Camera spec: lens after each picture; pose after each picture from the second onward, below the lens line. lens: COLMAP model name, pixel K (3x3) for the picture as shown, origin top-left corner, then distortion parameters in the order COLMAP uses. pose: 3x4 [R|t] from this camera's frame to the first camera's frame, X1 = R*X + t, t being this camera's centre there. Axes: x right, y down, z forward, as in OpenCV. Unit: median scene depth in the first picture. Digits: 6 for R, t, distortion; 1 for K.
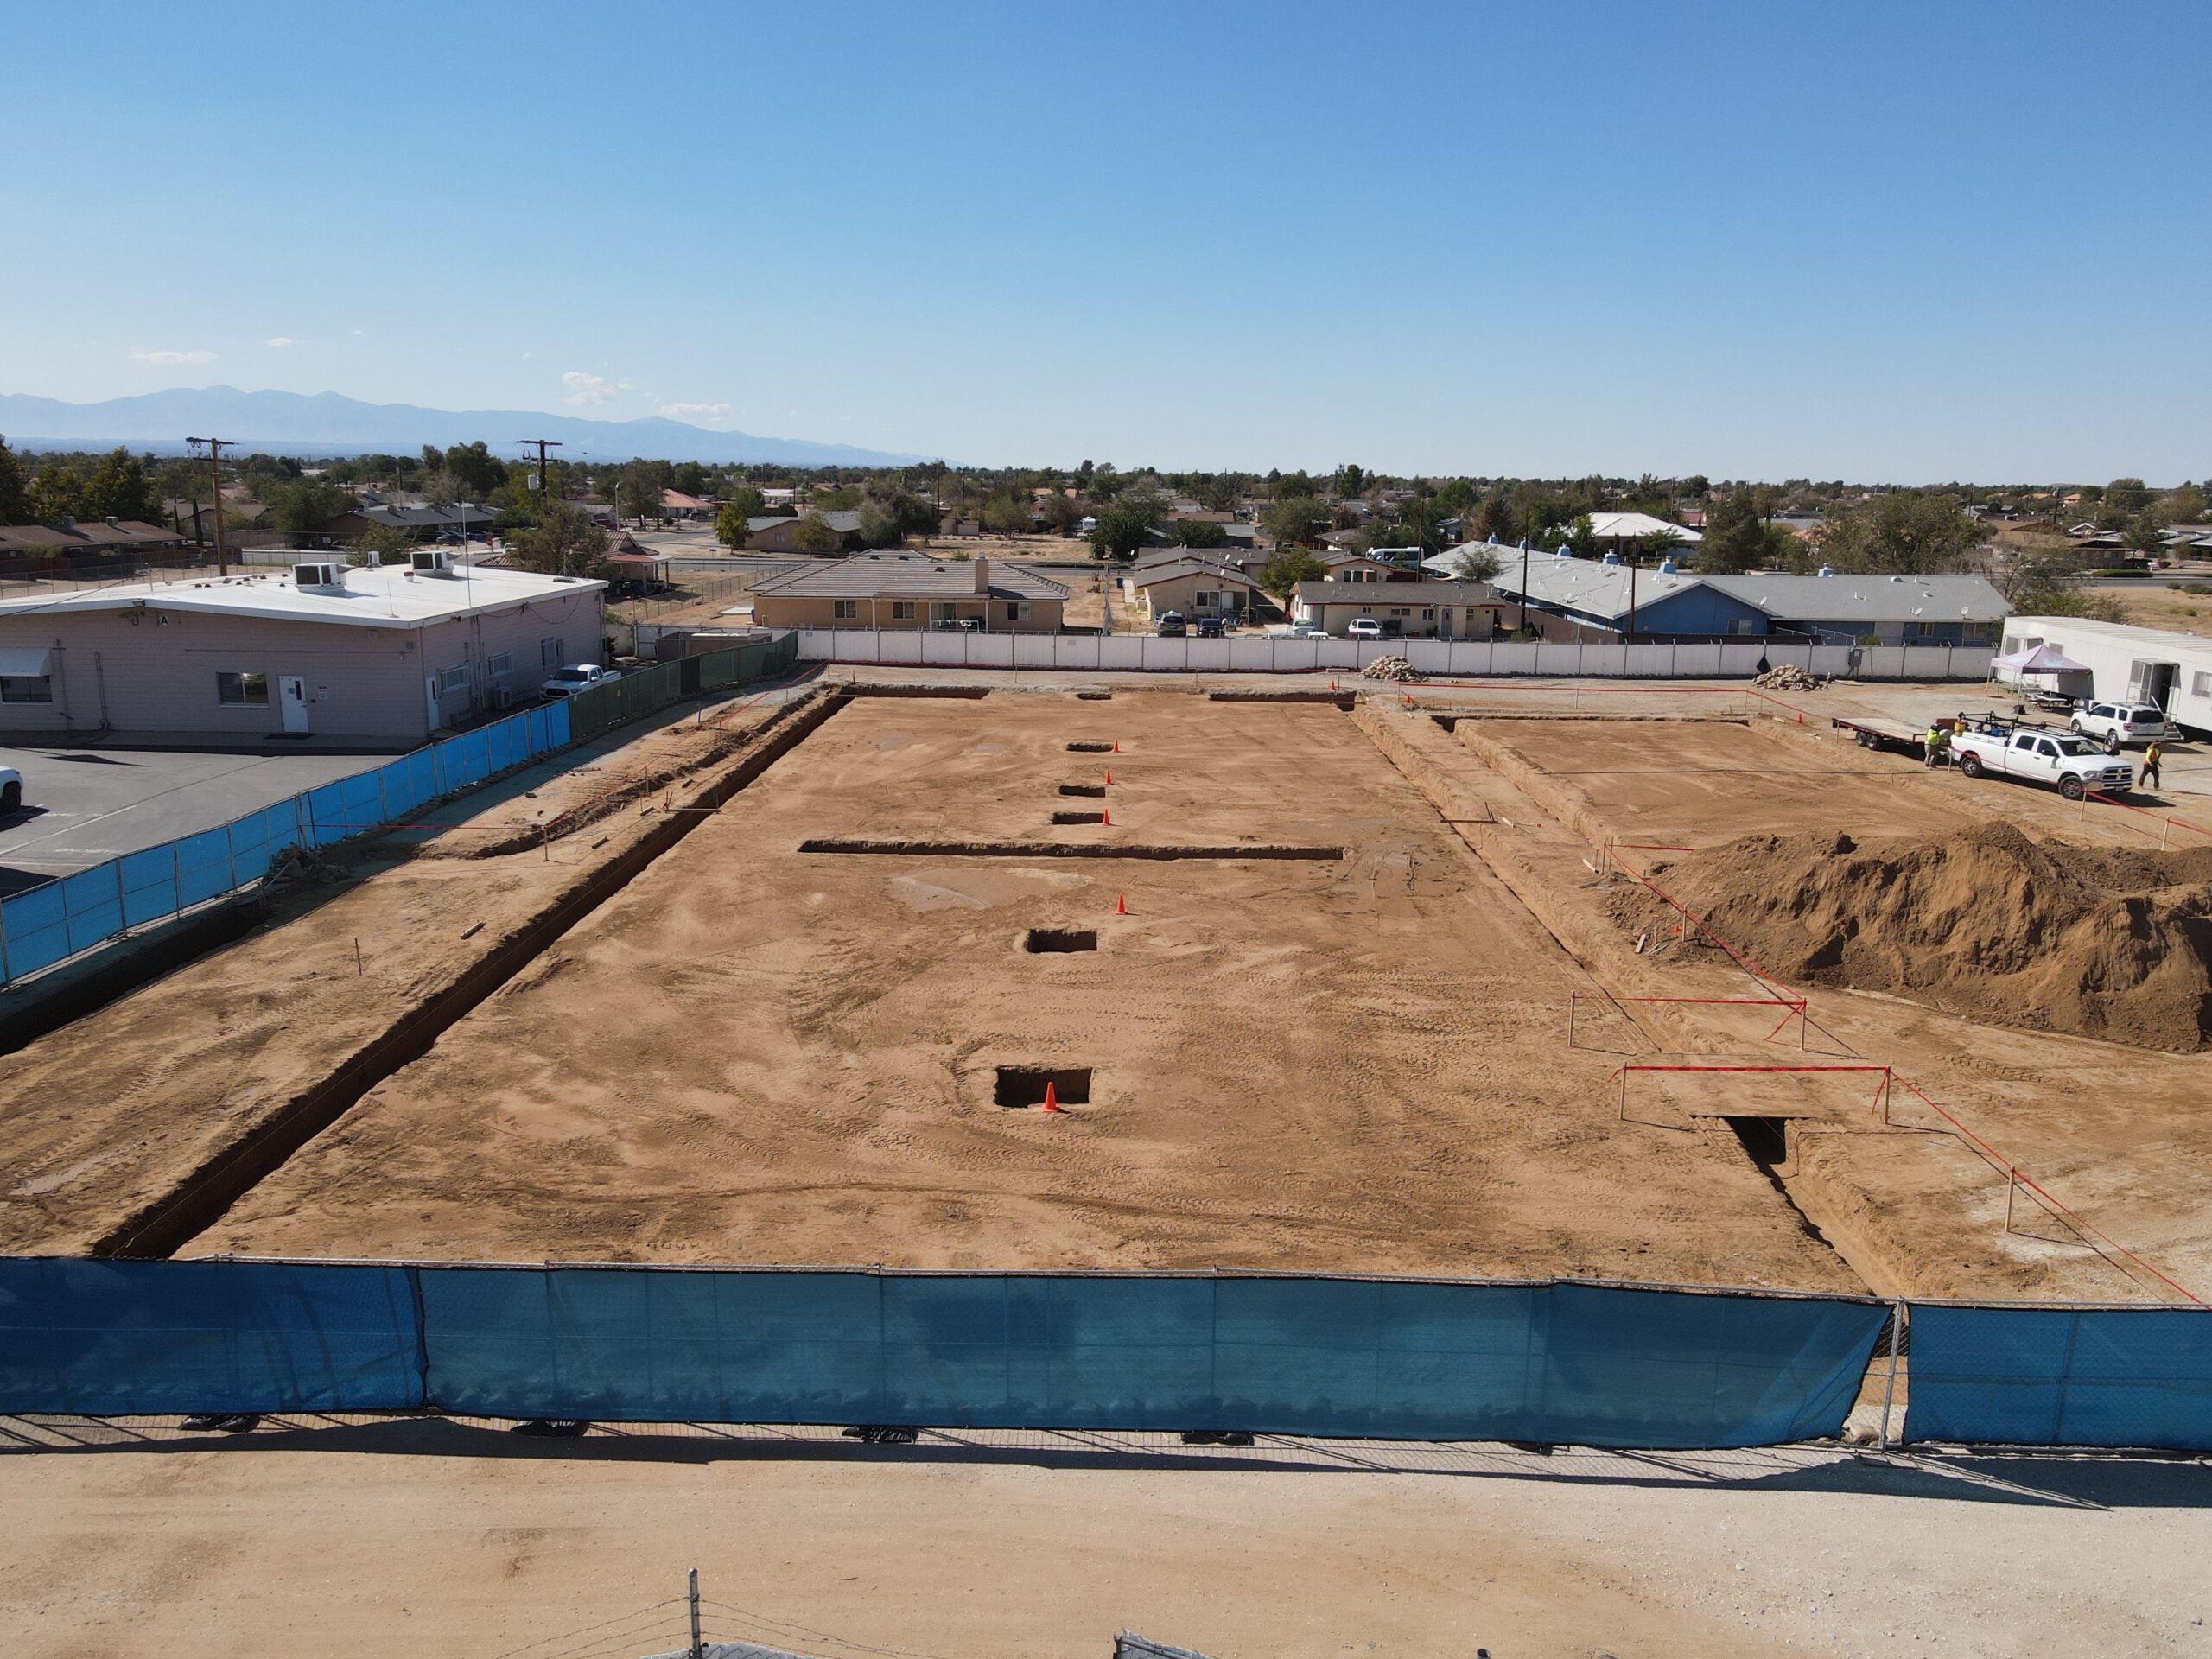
lens RADIAL K [[1615.6, 0, 1106.0], [0, 1615.6, 829.5], [0, 0, 1]] dist [0.007004, 0.012325]
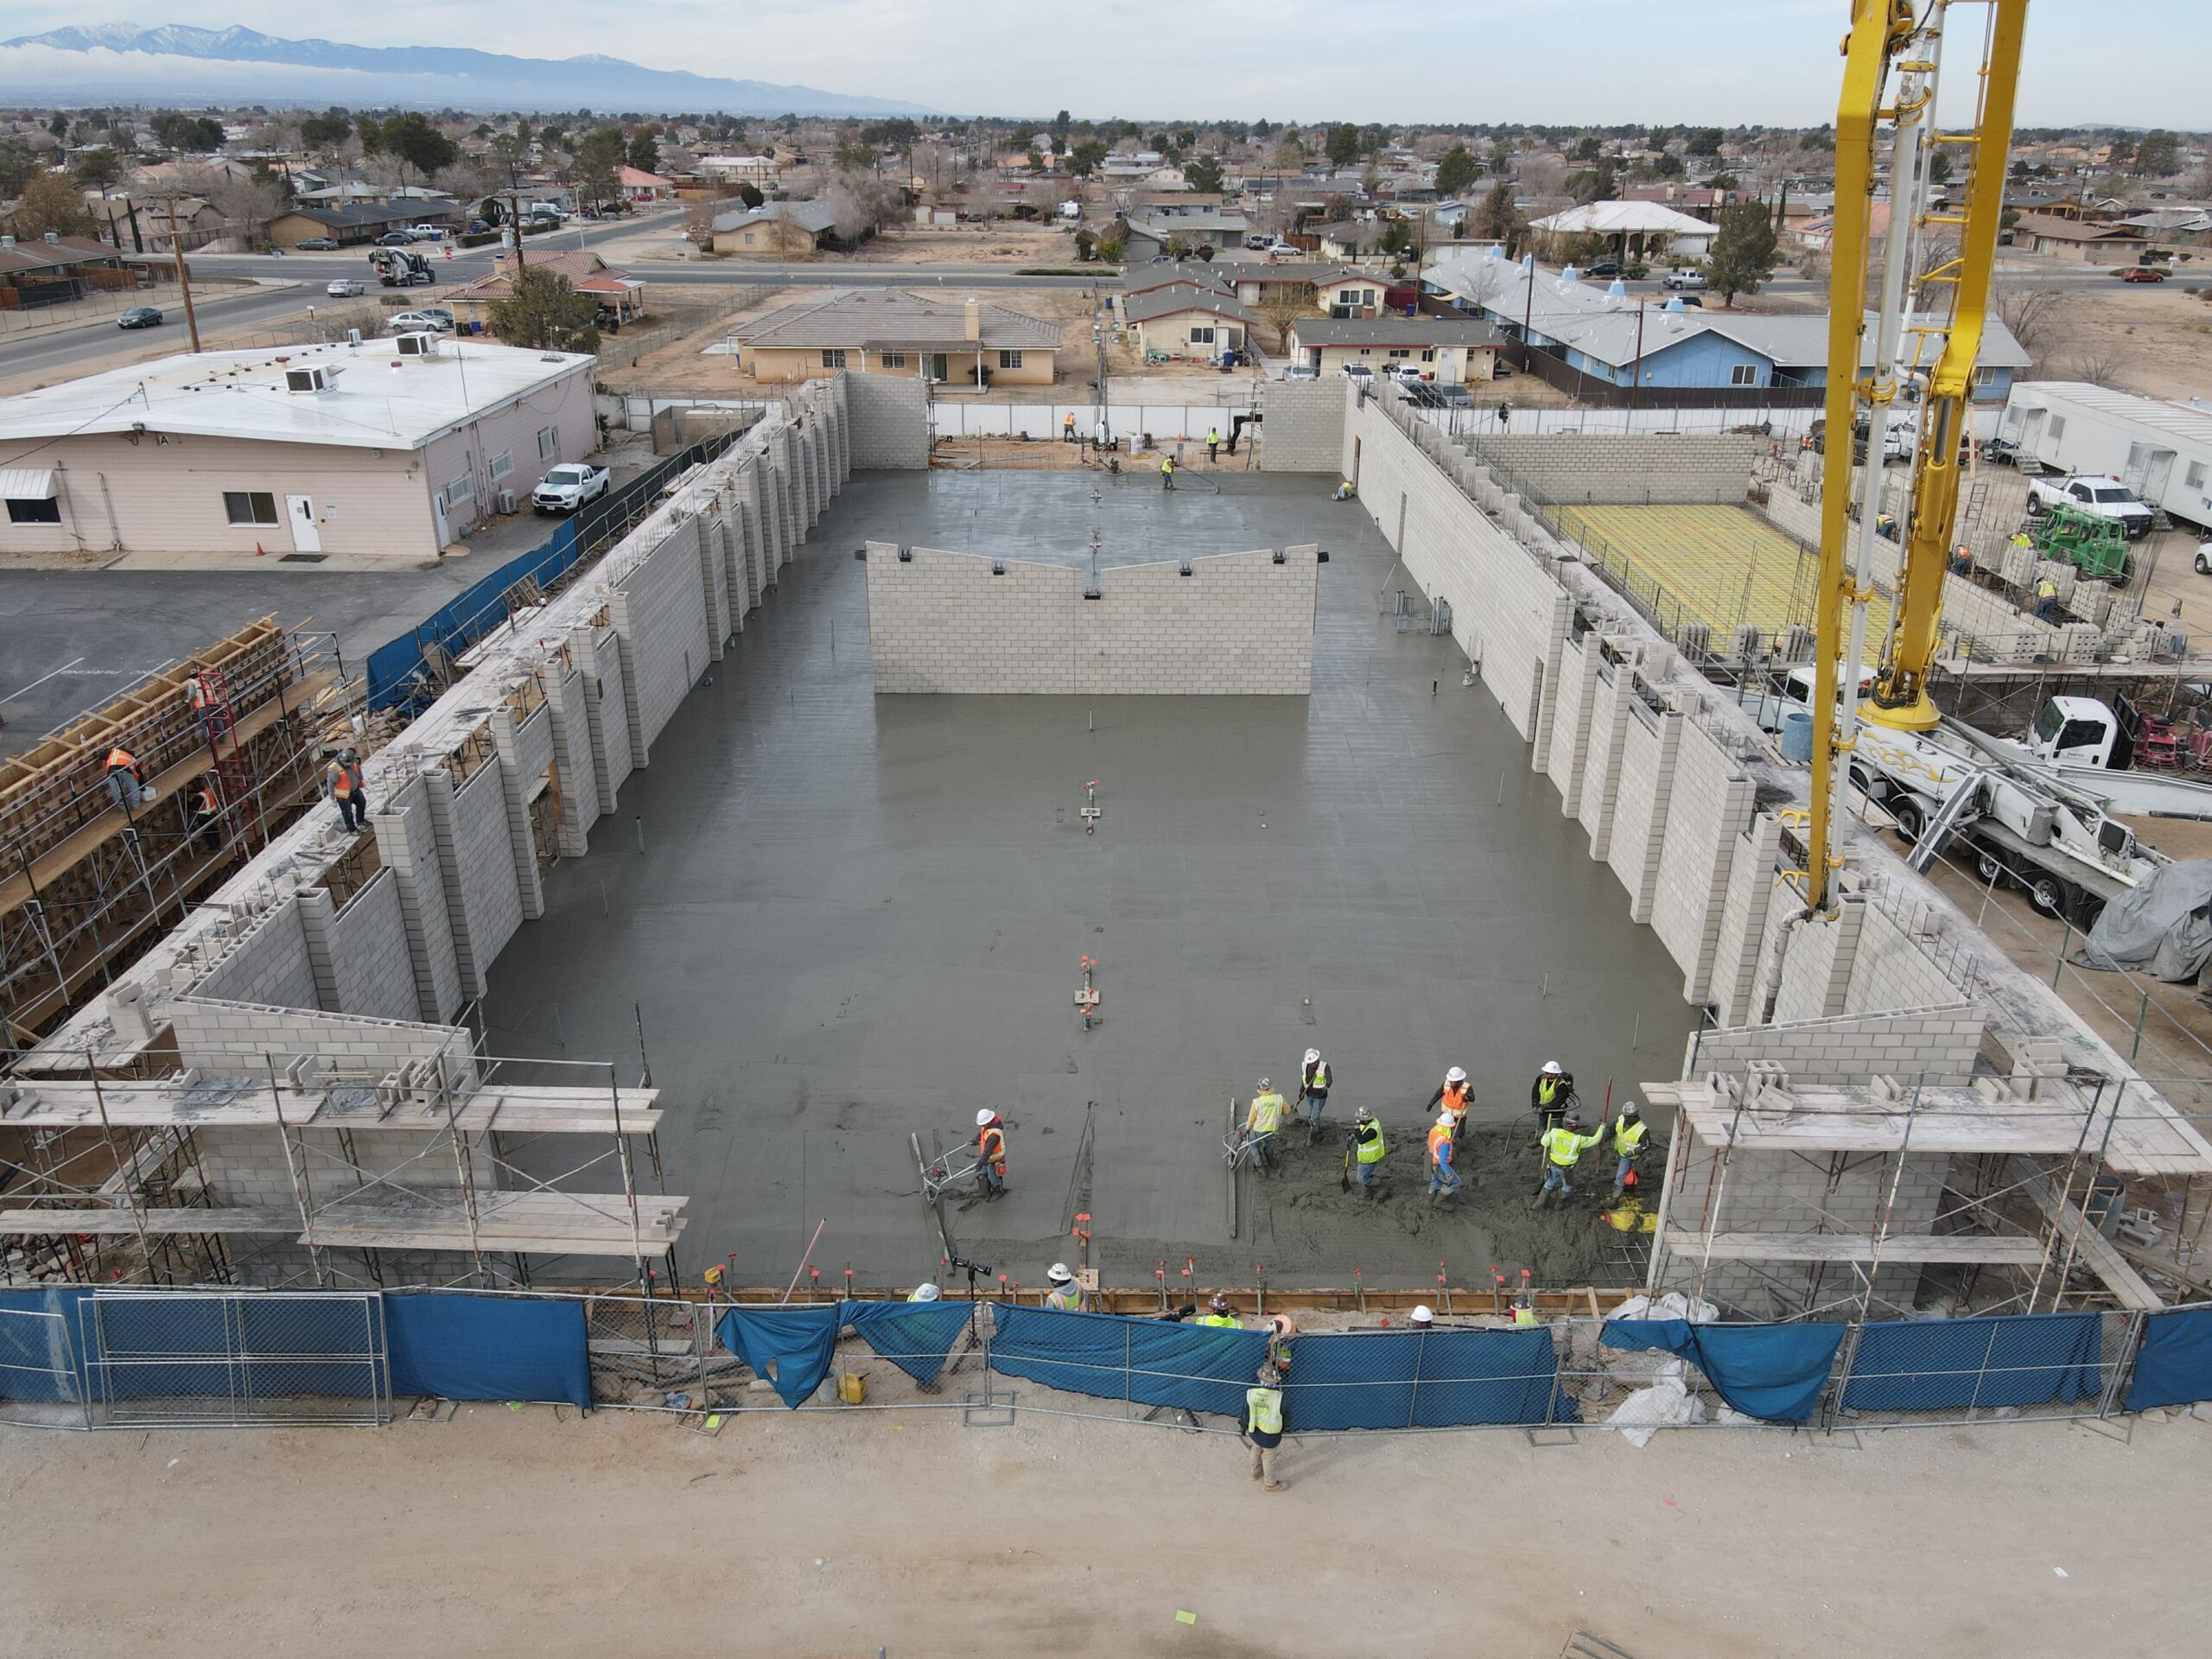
lens RADIAL K [[1615.6, 0, 1106.0], [0, 1615.6, 829.5], [0, 0, 1]] dist [0.007004, 0.012325]
pose [[0.999898, -0.009777, 0.010400, -0.013097], [0.007555, 0.980652, 0.195615, -0.065550], [-0.012111, -0.195516, 0.980626, -0.021320]]
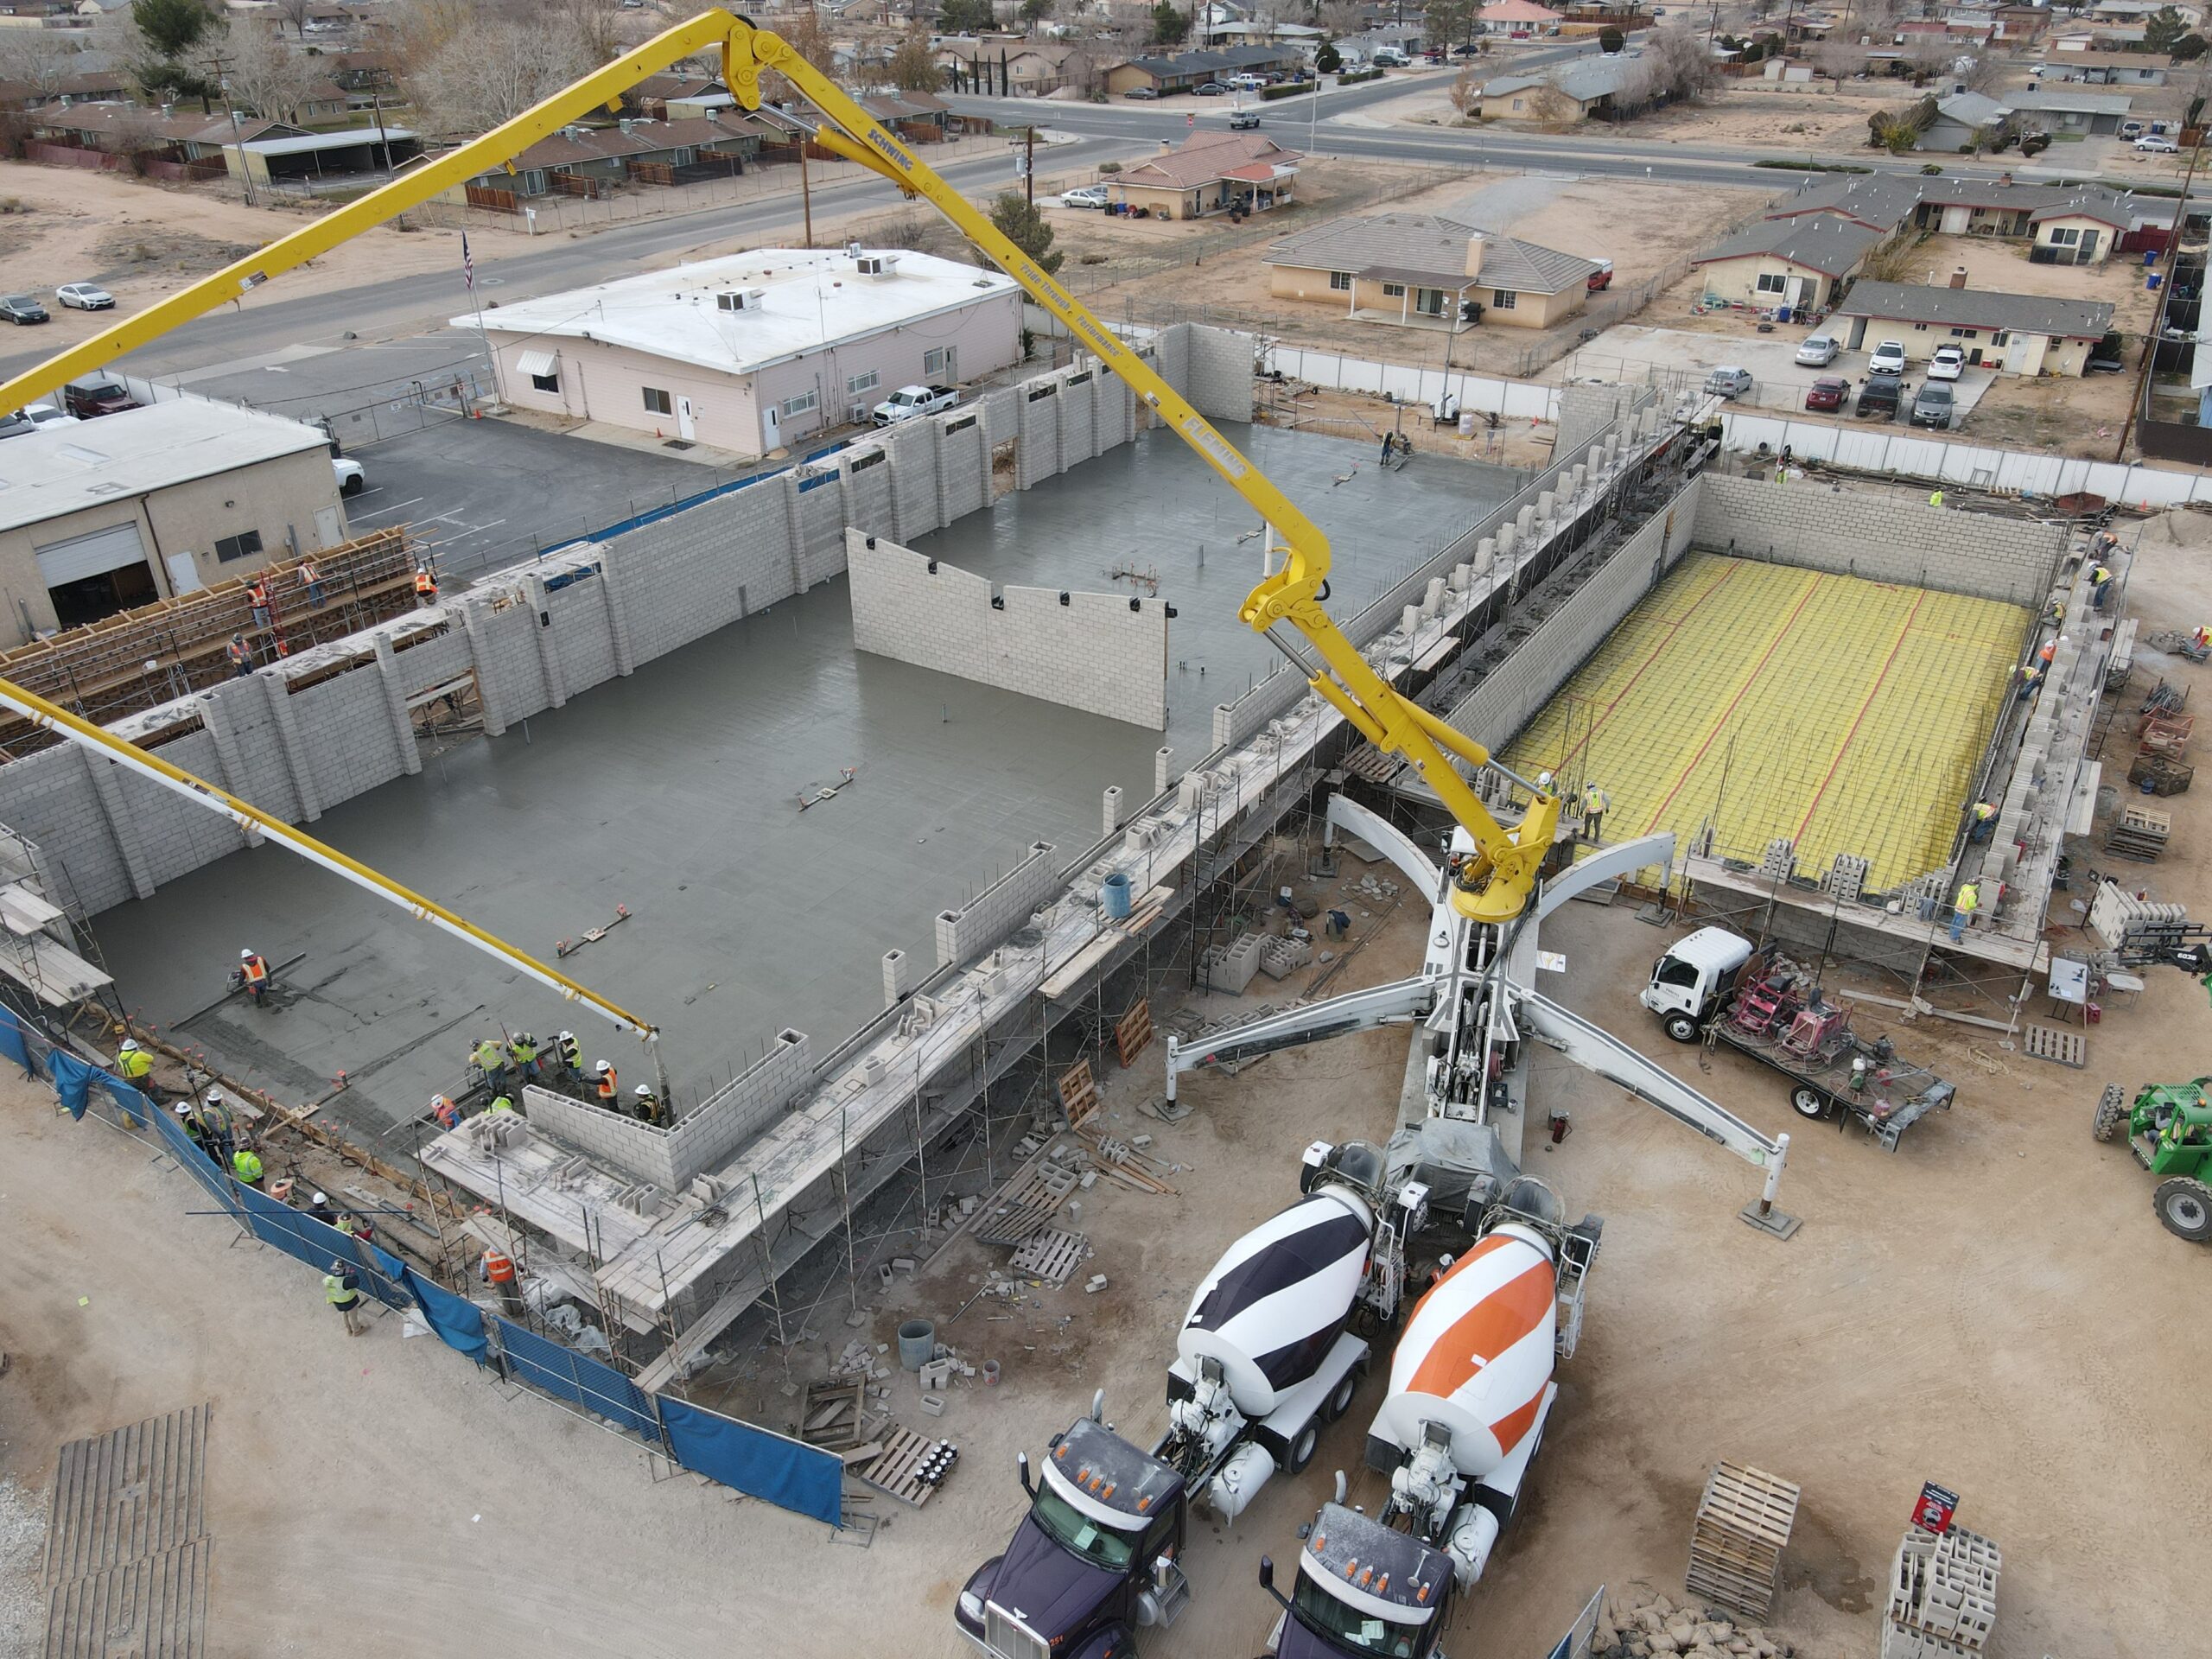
lens RADIAL K [[1615.6, 0, 1106.0], [0, 1615.6, 829.5], [0, 0, 1]] dist [0.007004, 0.012325]
pose [[0.851508, 0.248279, -0.461835, 0.373849], [-0.101009, 0.941964, 0.320157, -0.170234], [0.514520, -0.225967, 0.827169, 0.012346]]
